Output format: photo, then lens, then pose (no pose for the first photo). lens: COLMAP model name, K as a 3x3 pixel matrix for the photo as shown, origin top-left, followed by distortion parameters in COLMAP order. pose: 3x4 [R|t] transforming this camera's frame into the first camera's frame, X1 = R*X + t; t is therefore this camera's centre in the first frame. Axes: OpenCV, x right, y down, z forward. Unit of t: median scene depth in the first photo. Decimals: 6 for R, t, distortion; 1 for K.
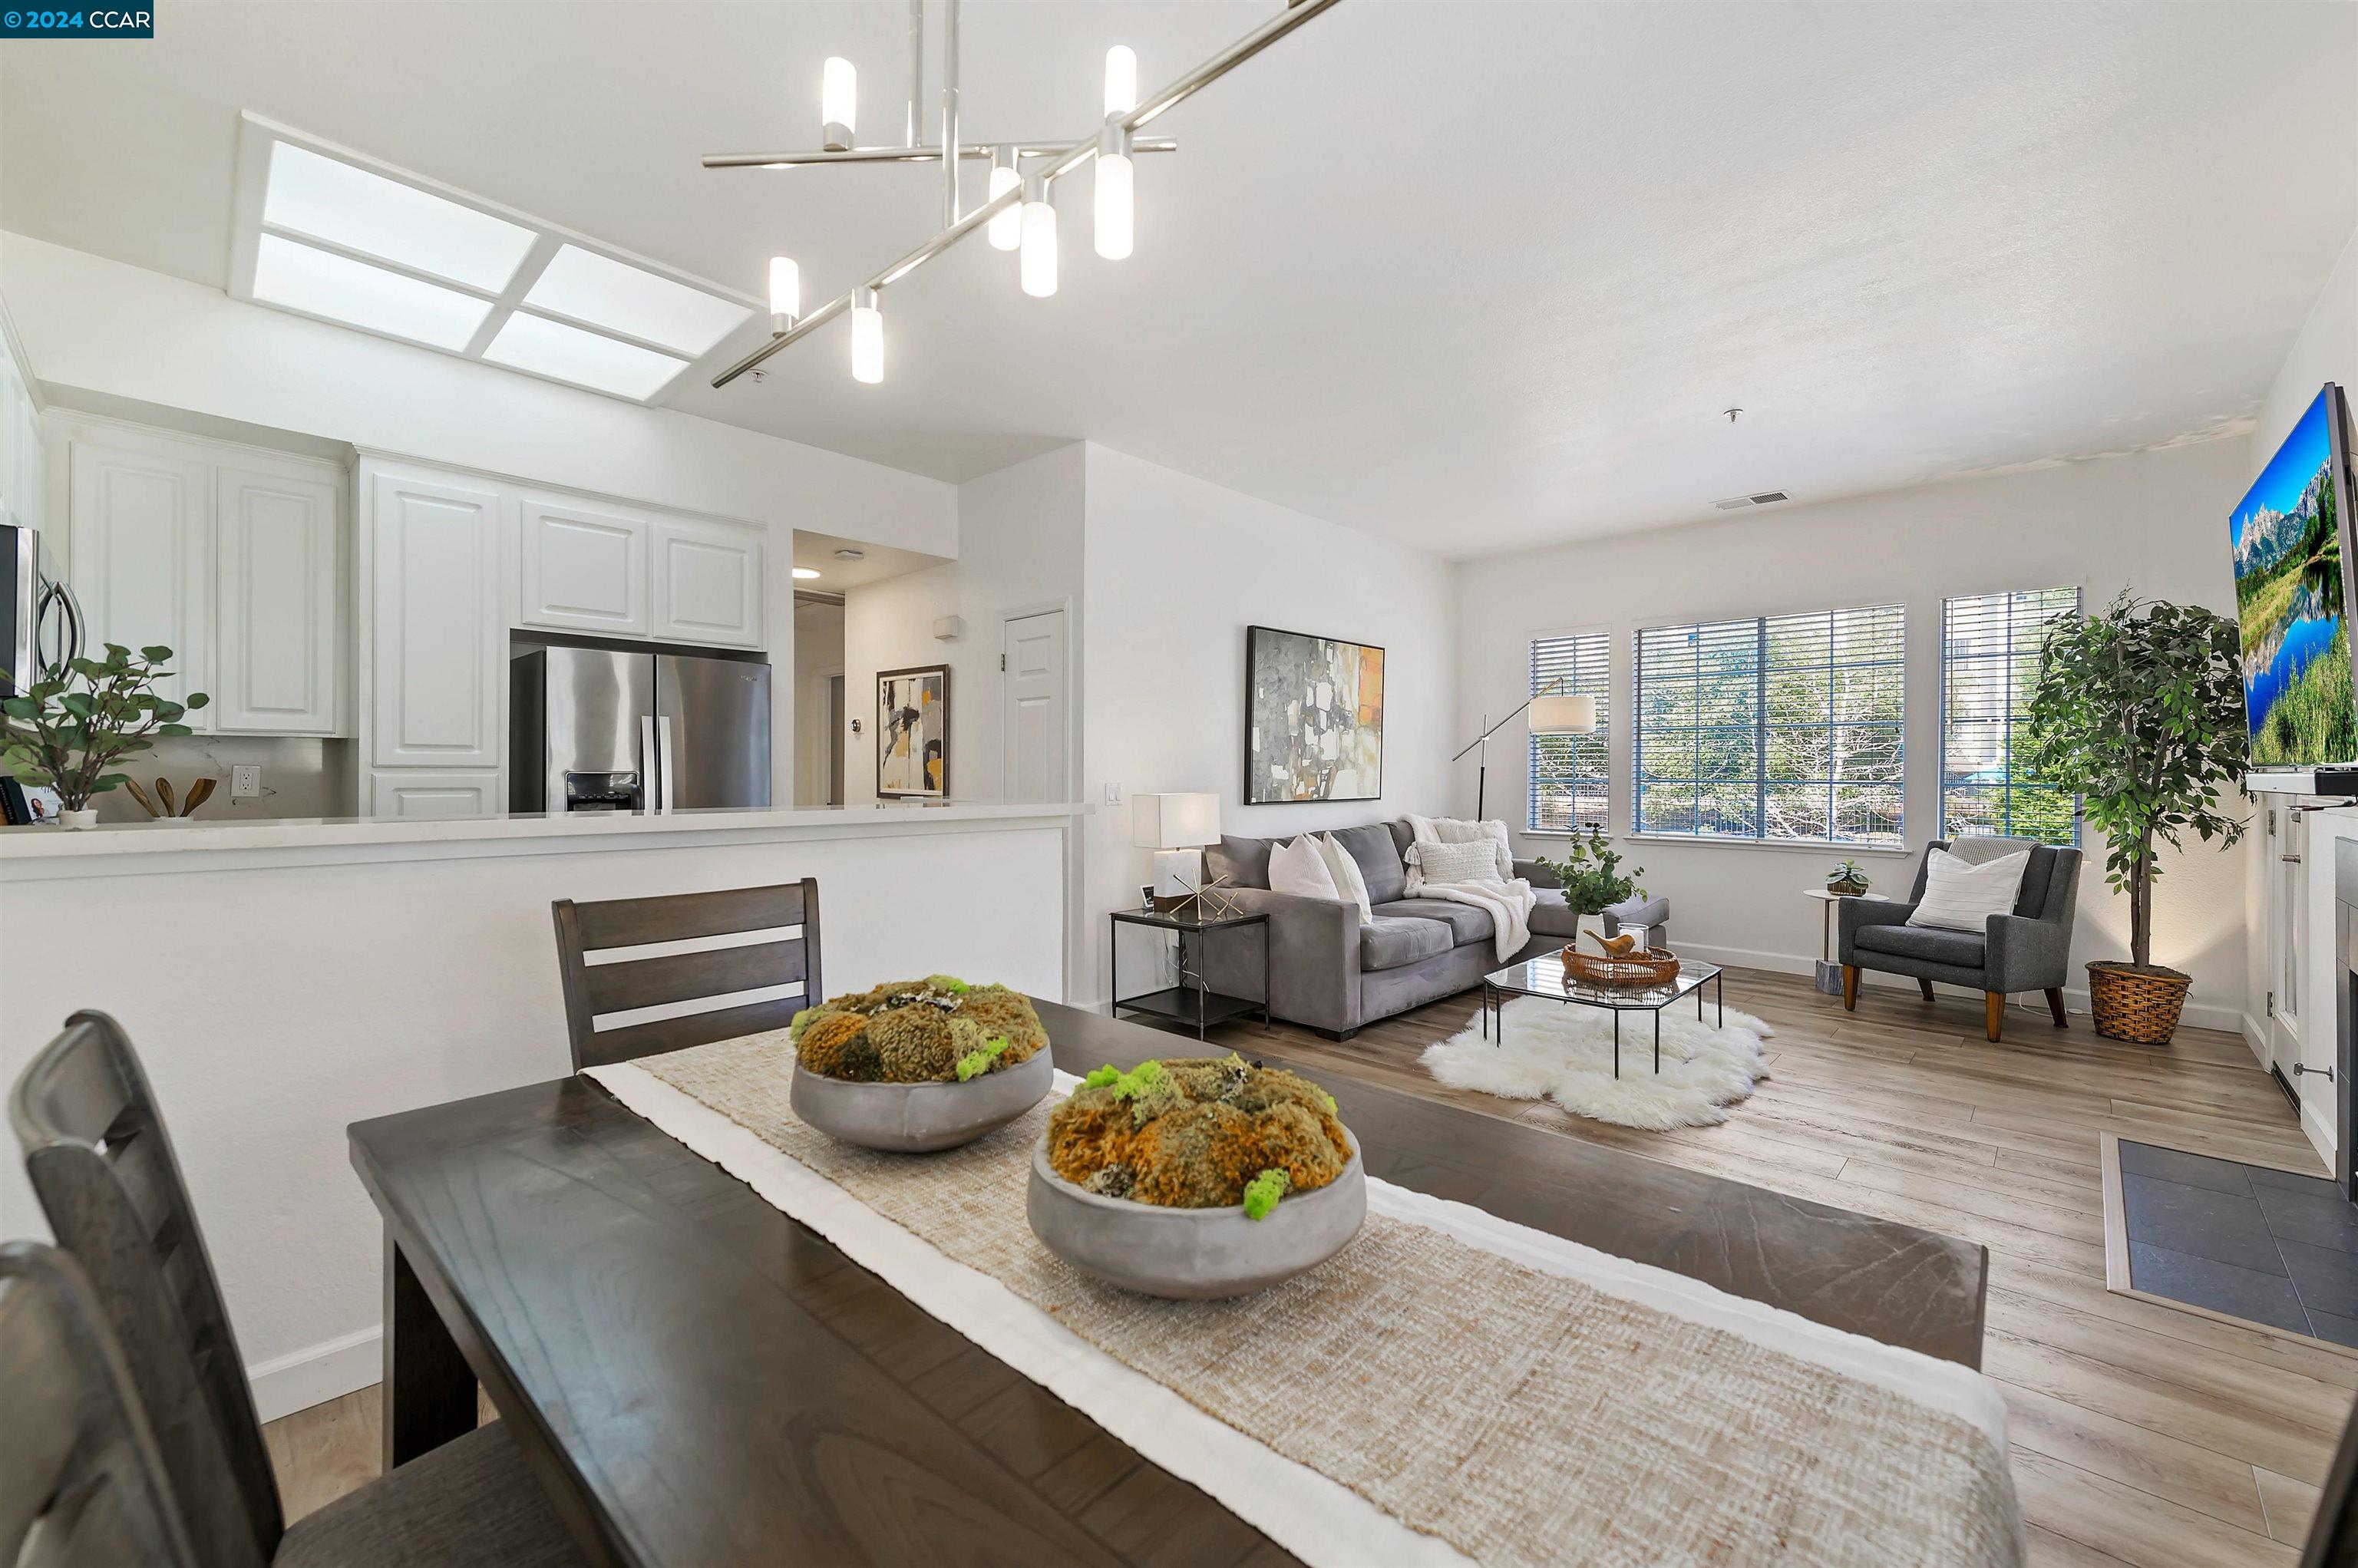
lens RADIAL K [[936.4, 0, 1200.0], [0, 936.4, 779.7], [0, 0, 1]] dist [0.014042, -0.002517]
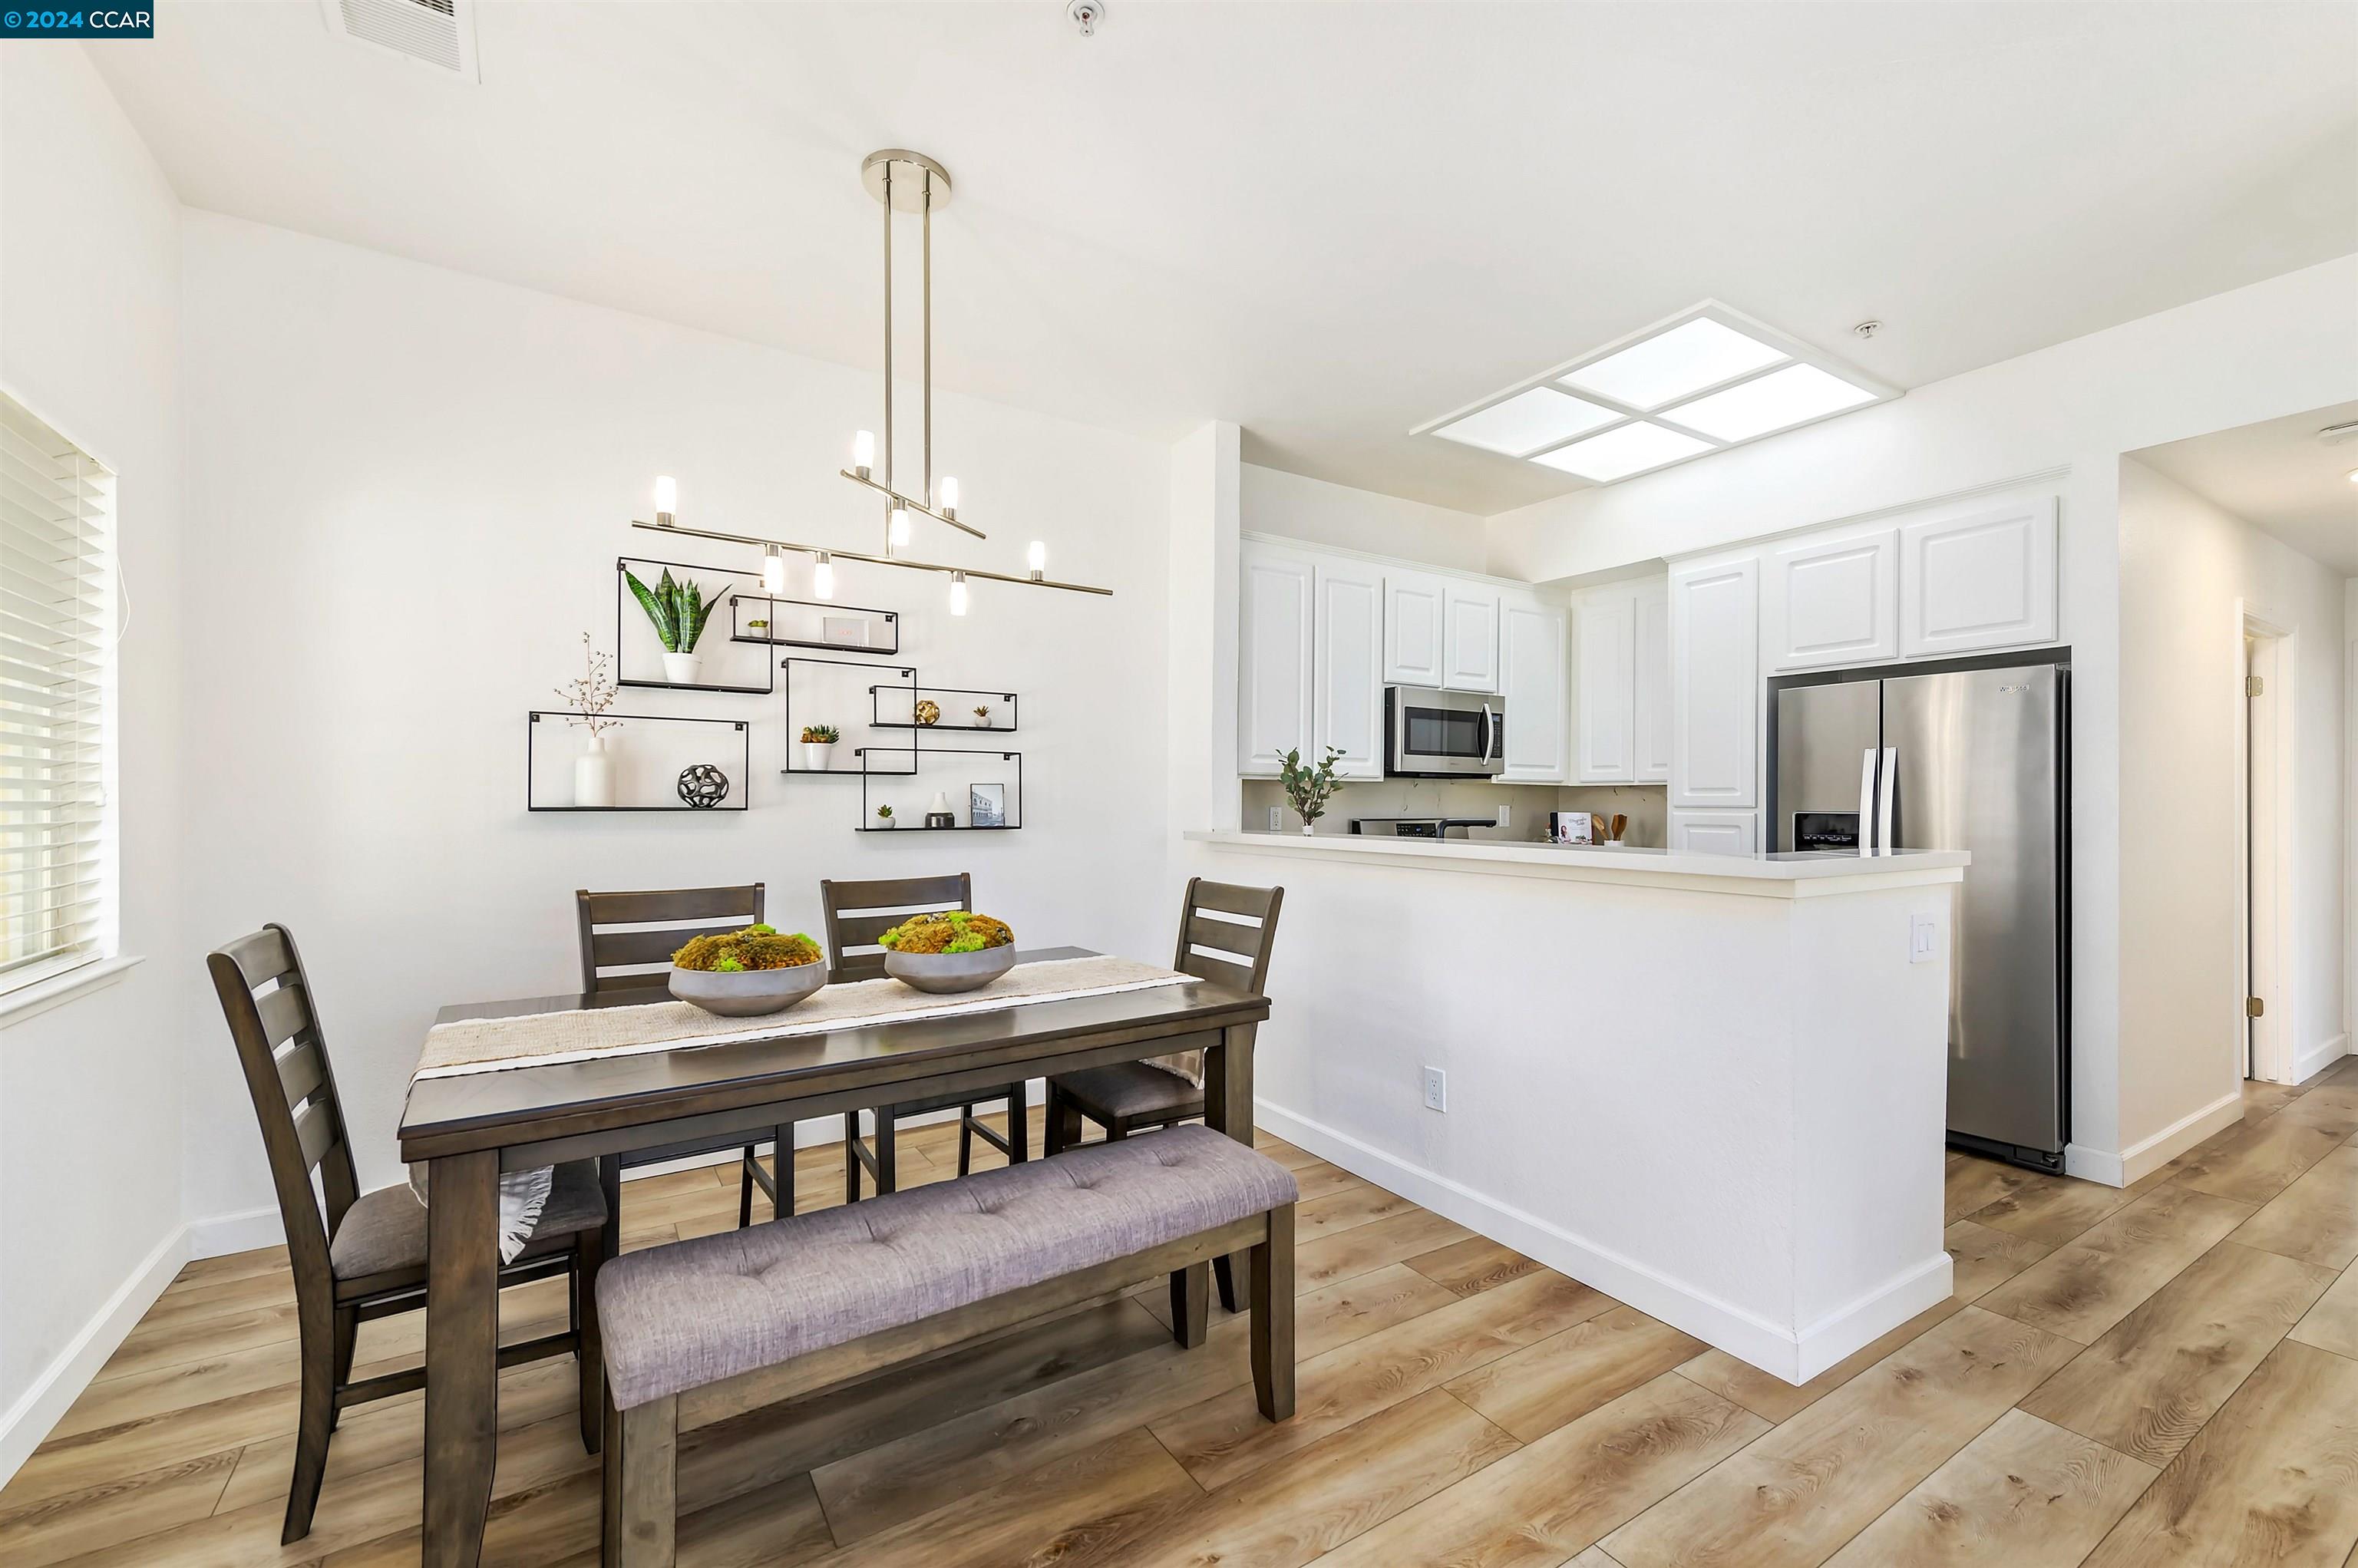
lens RADIAL K [[969.4, 0, 1178.9], [0, 969.4, 802.6], [0, 0, 1]] dist [0.012062, -0.004687]
pose [[-0.252807, -0.006549, -0.967495, 0.416331], [-0.016831, 0.999856, -0.002370, -0.004470], [0.967370, 0.015684, -0.252881, 0.533670]]
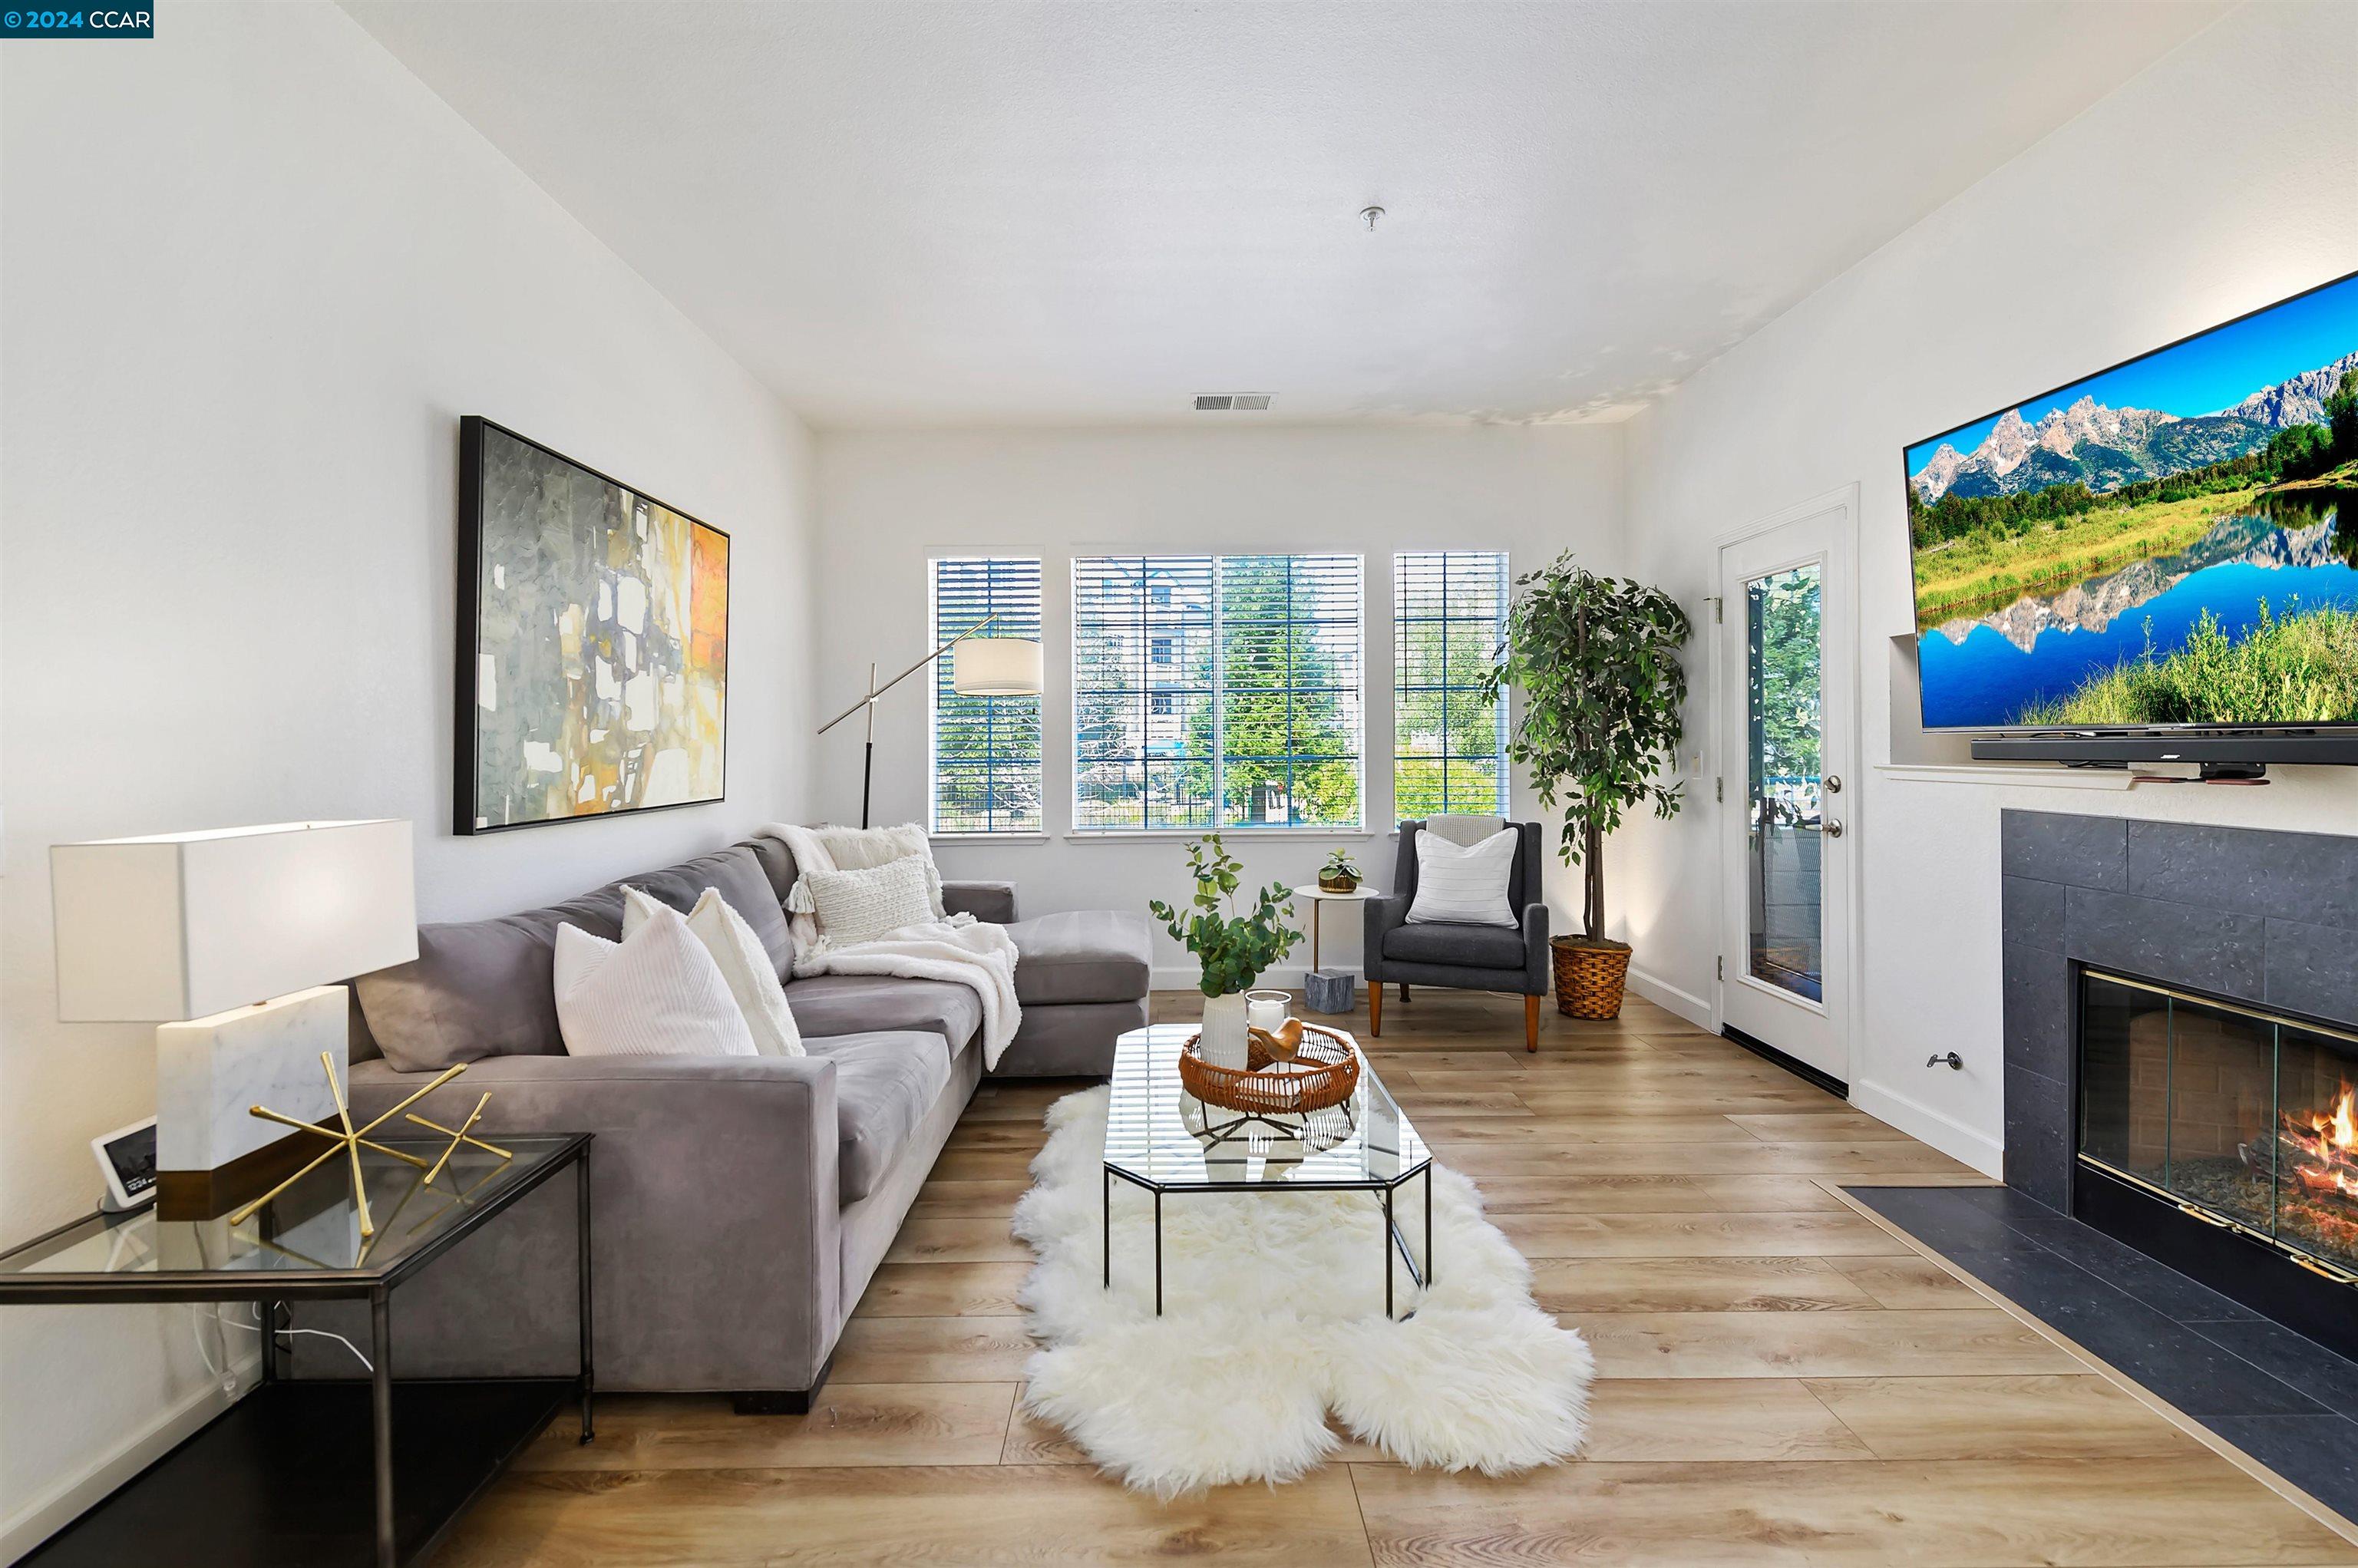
lens RADIAL K [[973.2, 0, 1156.1], [0, 973.2, 745.5], [0, 0, 1]] dist [0.002435, -0.001719]
pose [[0.734680, -0.010275, 0.678336, -0.022776], [0.018455, 0.999818, -0.004844, -0.006907], [-0.678163, 0.016077, 0.734736, 0.544103]]
